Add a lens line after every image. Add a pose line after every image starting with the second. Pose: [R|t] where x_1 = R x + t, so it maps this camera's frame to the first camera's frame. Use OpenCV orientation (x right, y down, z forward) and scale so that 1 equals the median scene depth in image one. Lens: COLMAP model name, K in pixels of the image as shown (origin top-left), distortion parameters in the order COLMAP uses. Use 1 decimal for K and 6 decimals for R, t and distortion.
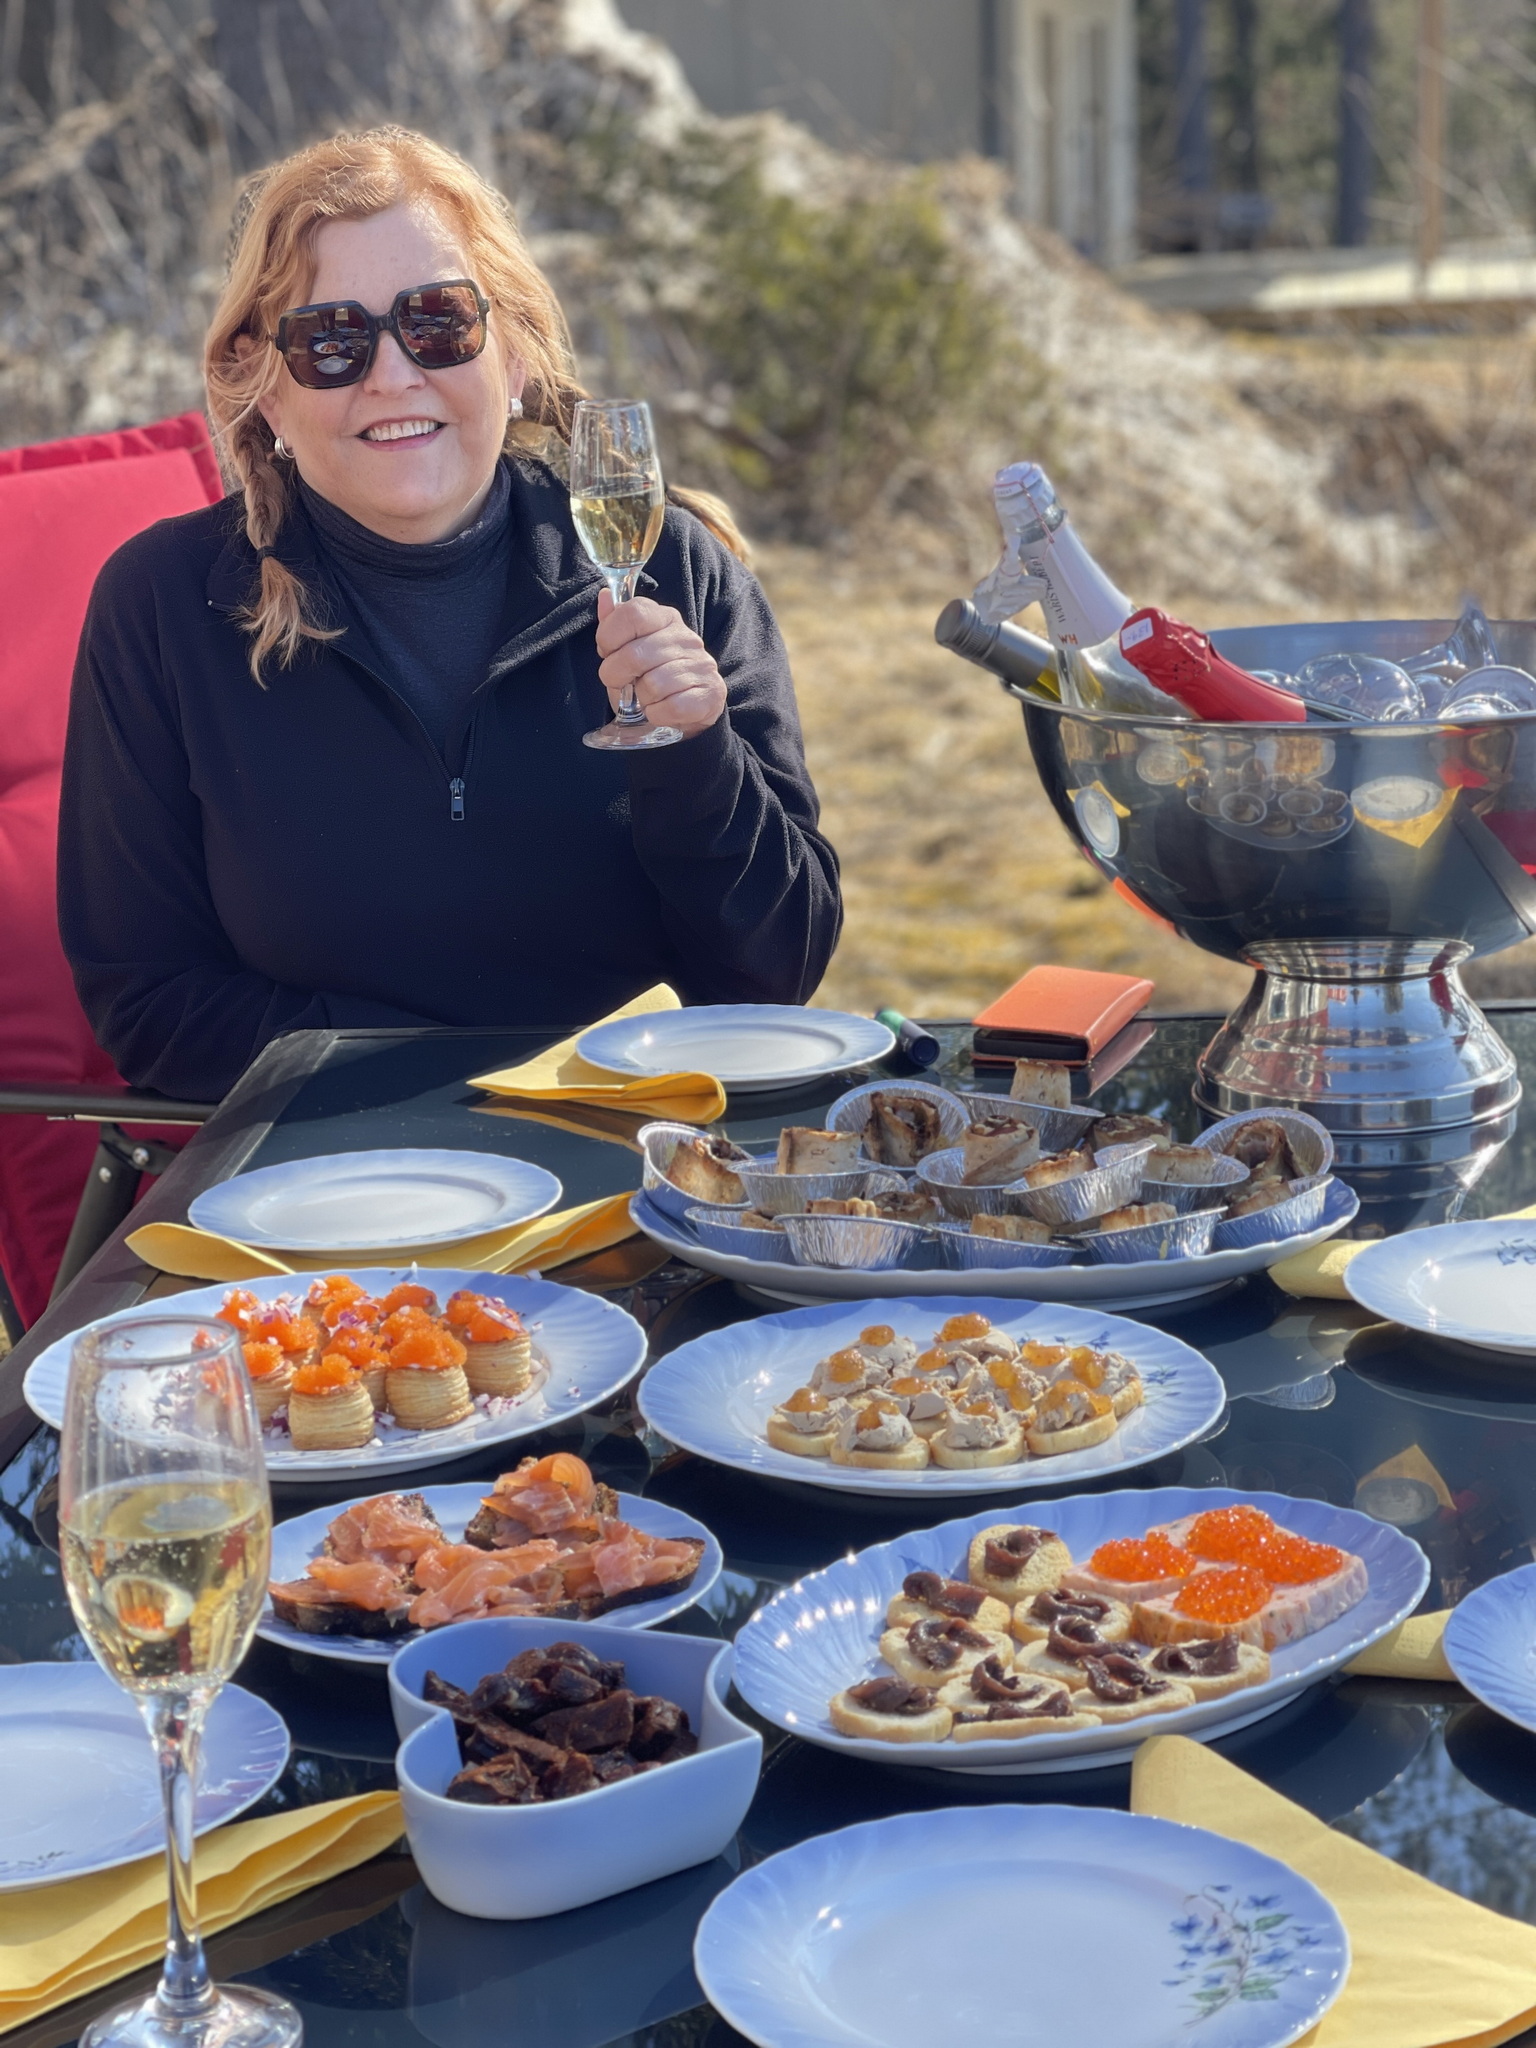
lens RADIAL K [[3816.4, 0, 768.0], [0, 3816.4, 1024.0], [0, 0, 1]] dist [0.298482, -0.466367]
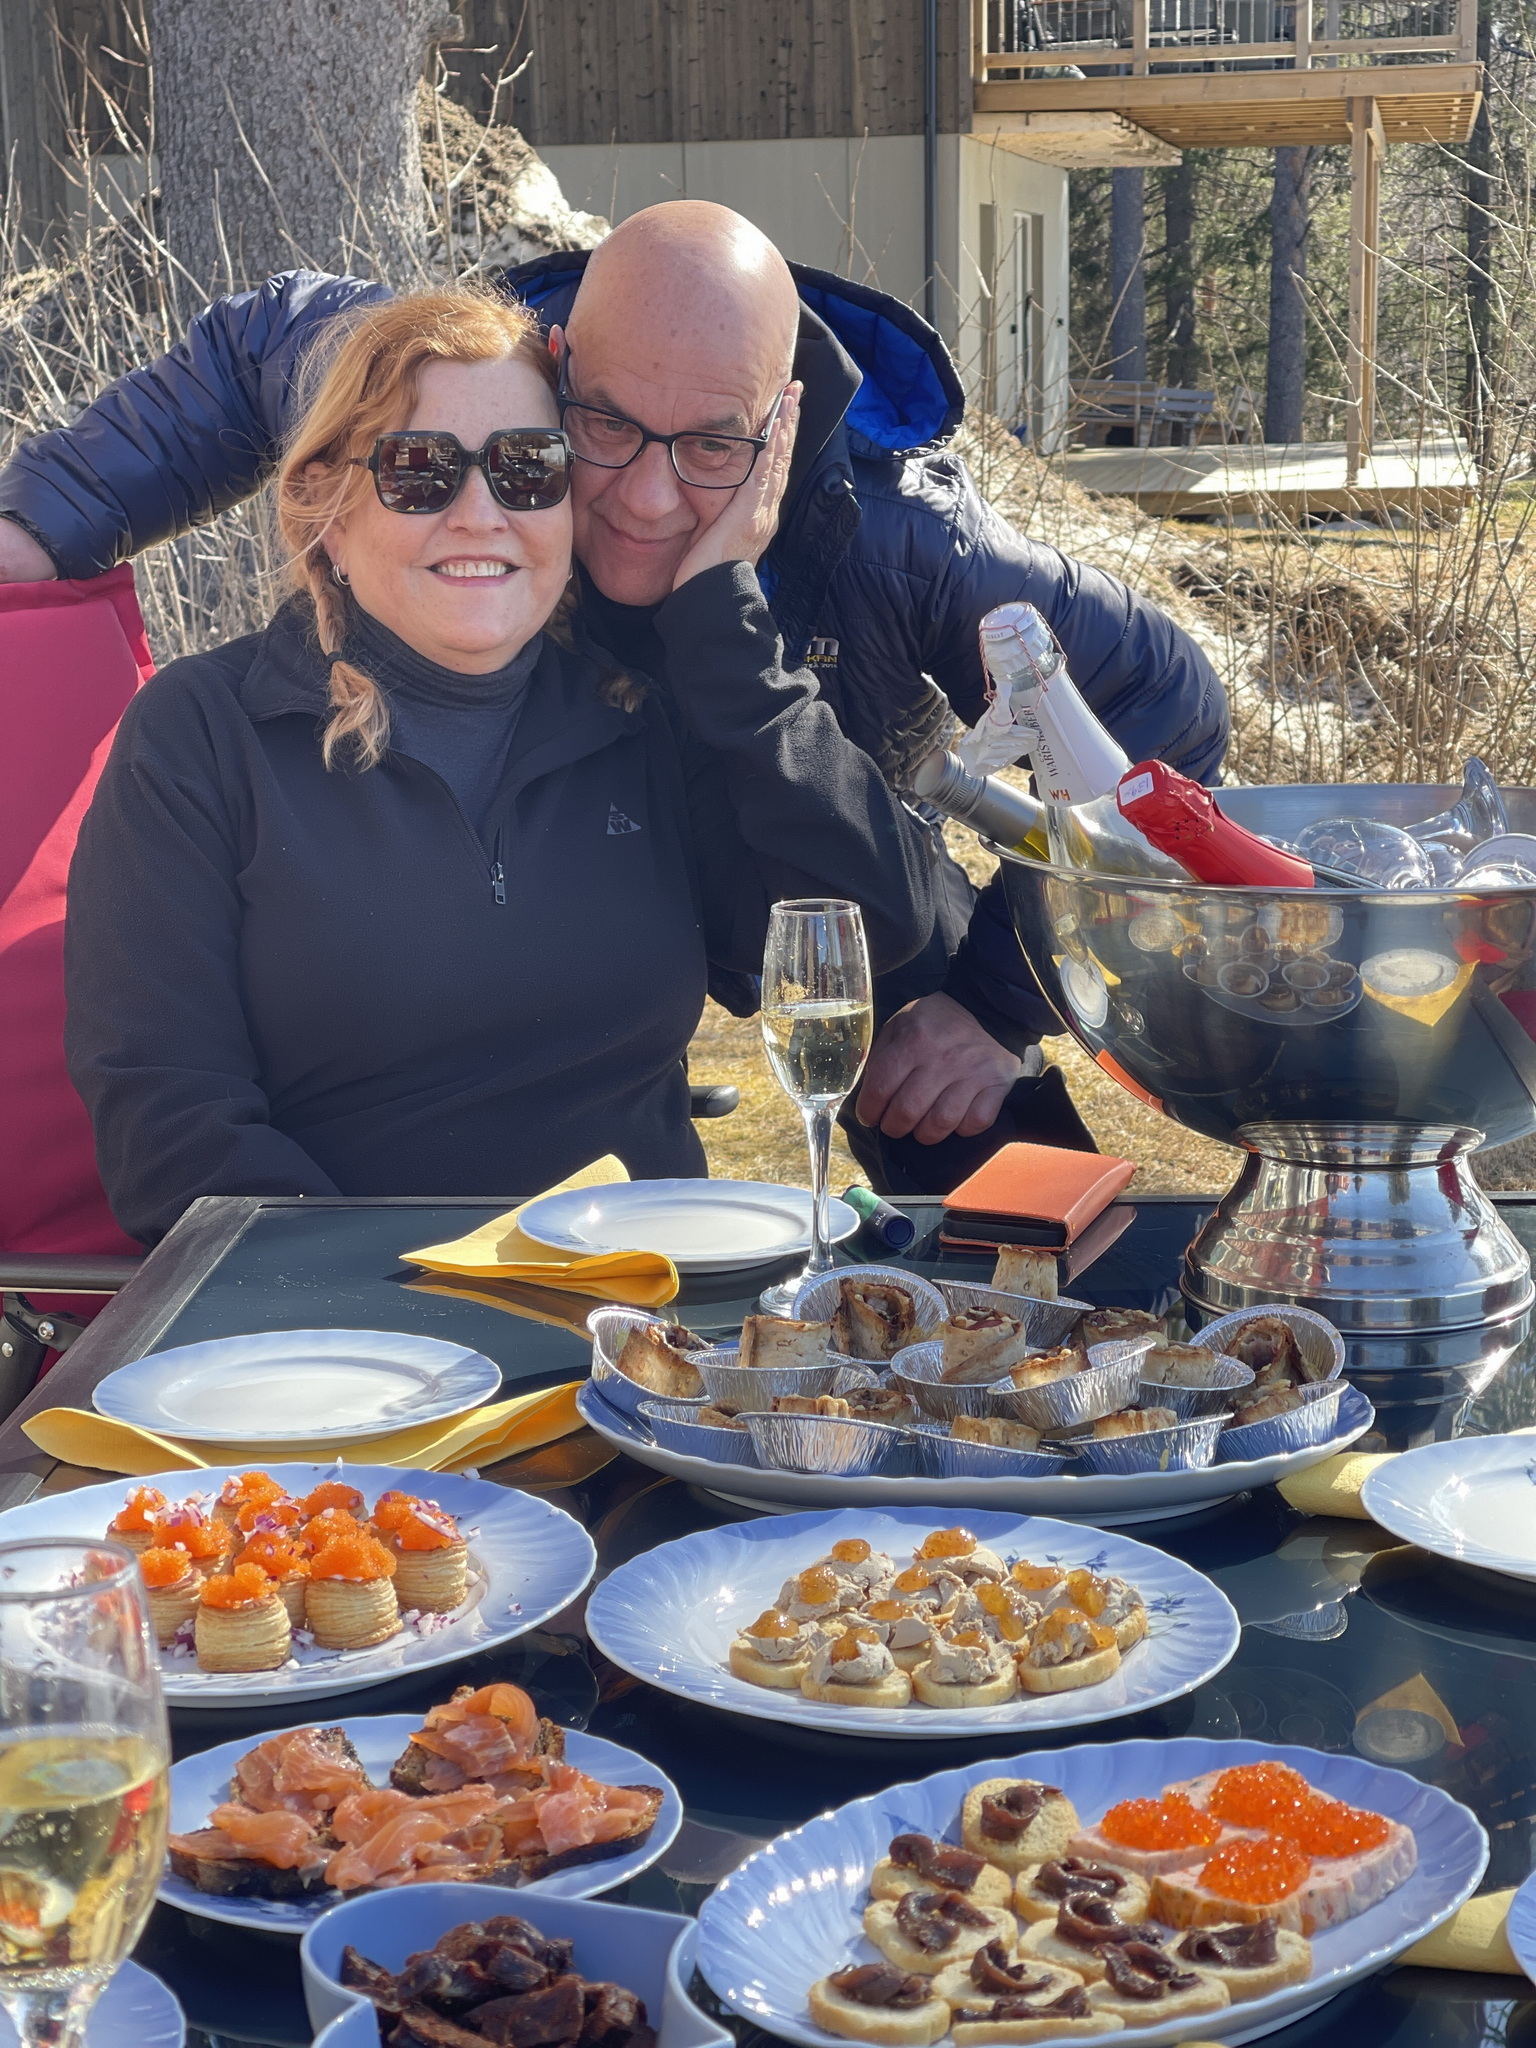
lens RADIAL K [[3809.5, 0, 742.4], [0, 3809.5, 1027.7], [0, 0, 1]] dist [0.291468, 0.071019]
pose [[0.999715, 0.020095, 0.012889, -0.010699], [-0.019512, 0.998847, -0.043872, -0.001687], [-0.013756, 0.043608, 0.998954, 0.085785]]
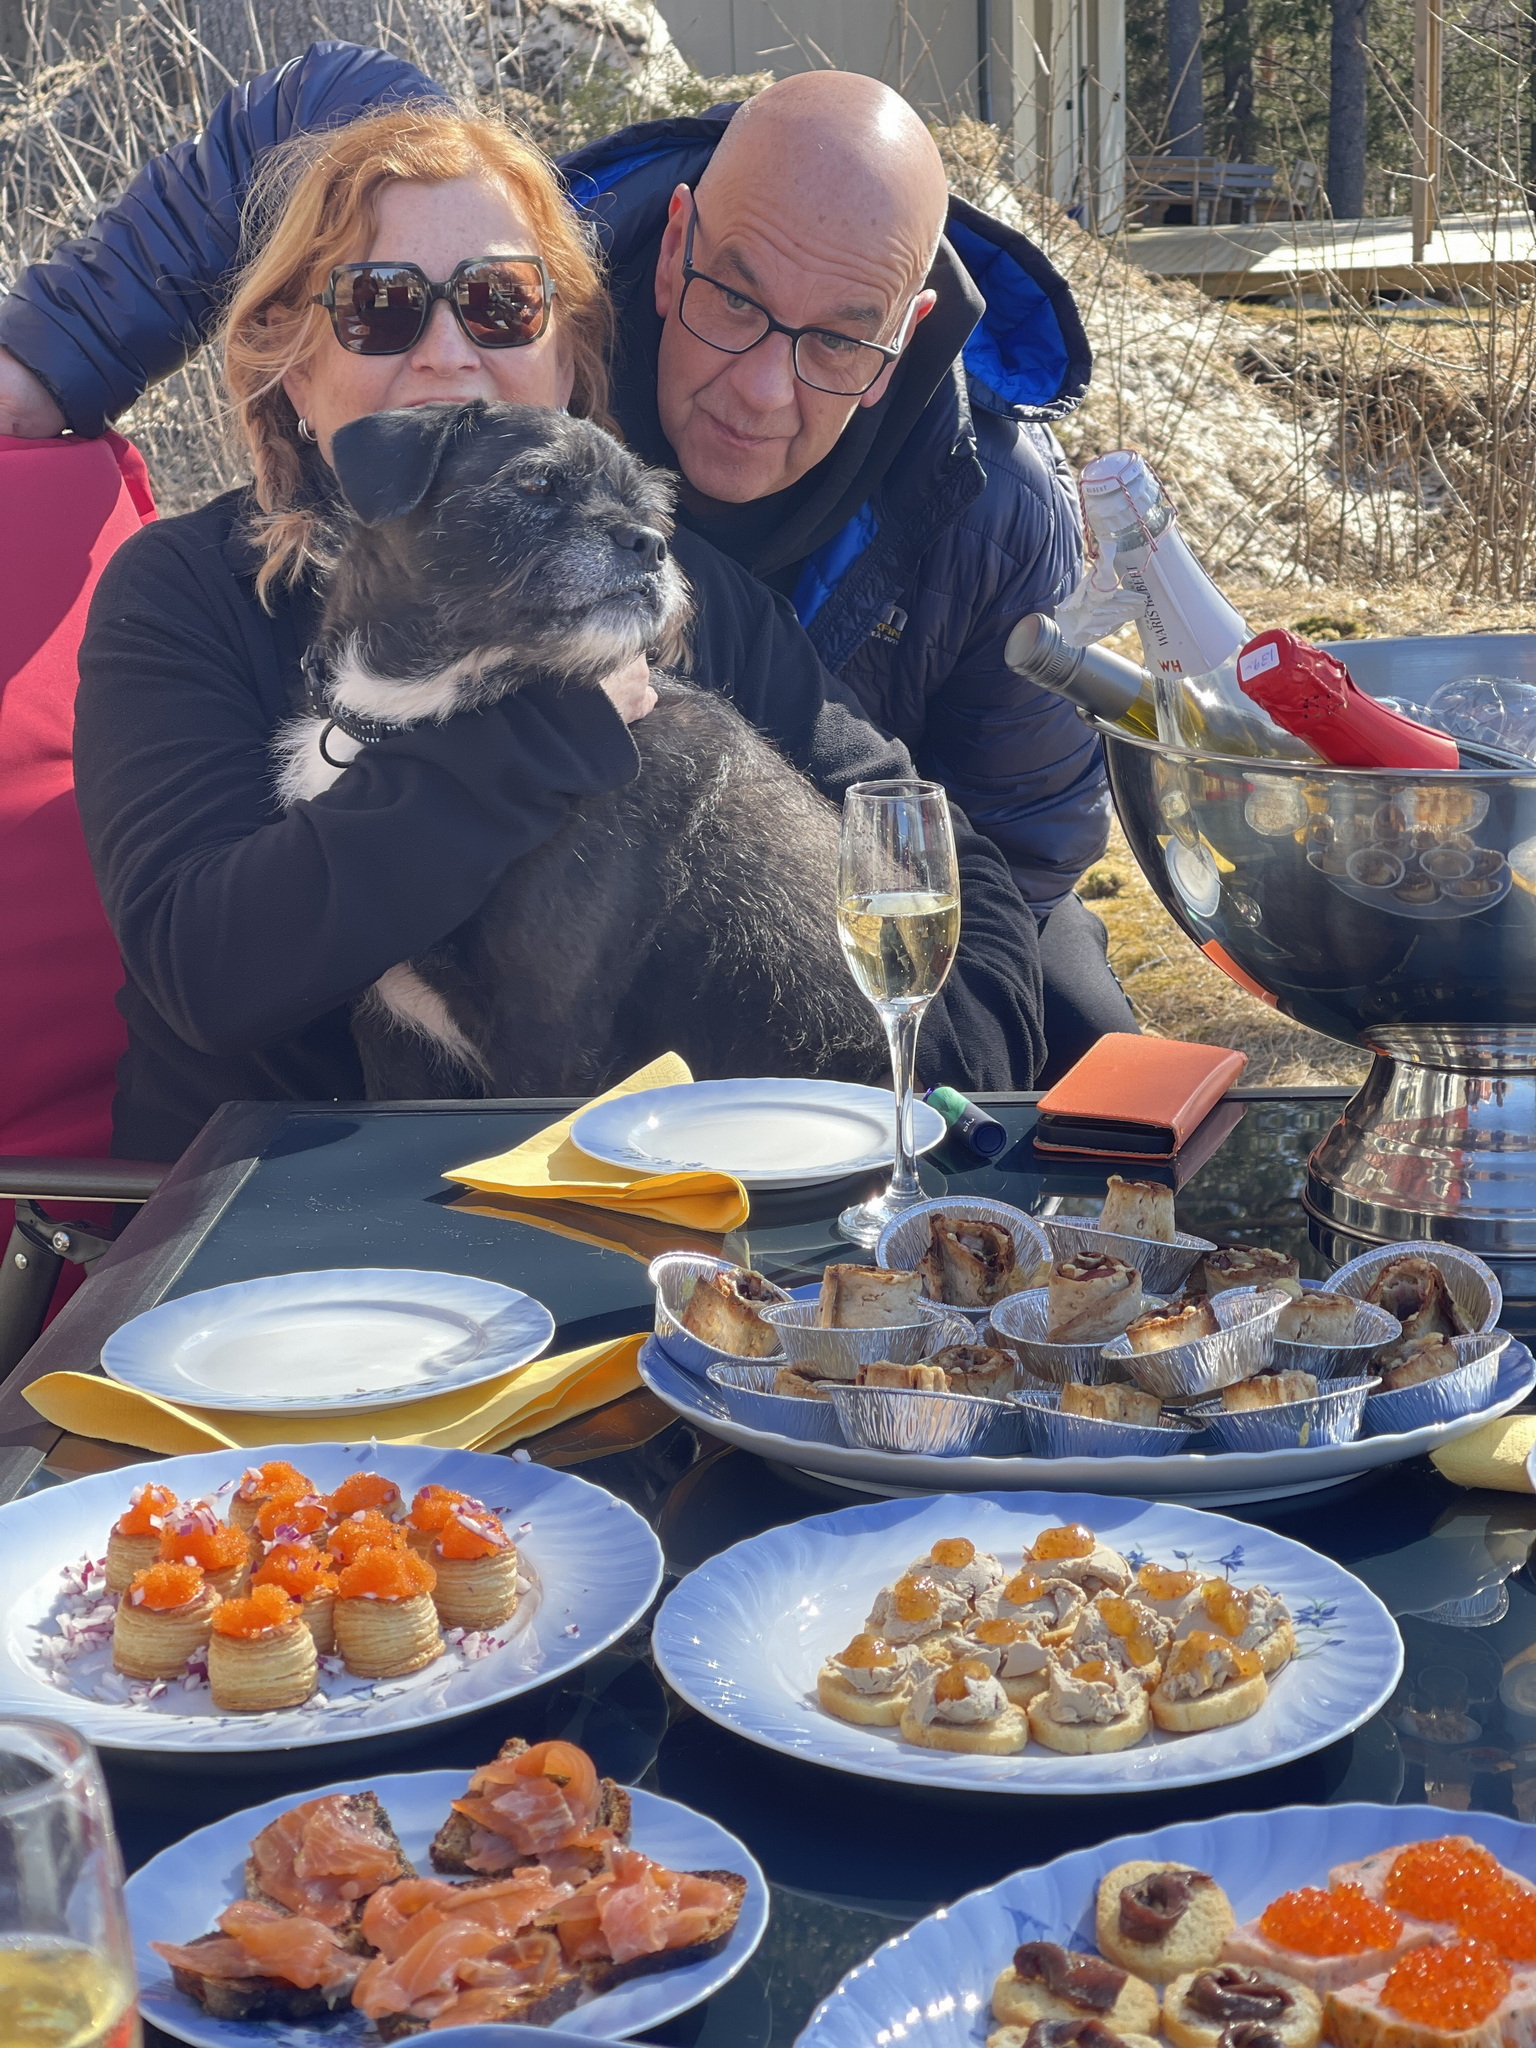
lens RADIAL K [[3816.4, 0, 768.0], [0, 3816.4, 1024.0], [0, 0, 1]] dist [0.298482, -0.466367]
pose [[0.999973, 0.005402, 0.004944, -0.013653], [-0.005445, 0.999948, 0.008615, -0.033240], [-0.004897, -0.008641, 0.999951, 0.192242]]
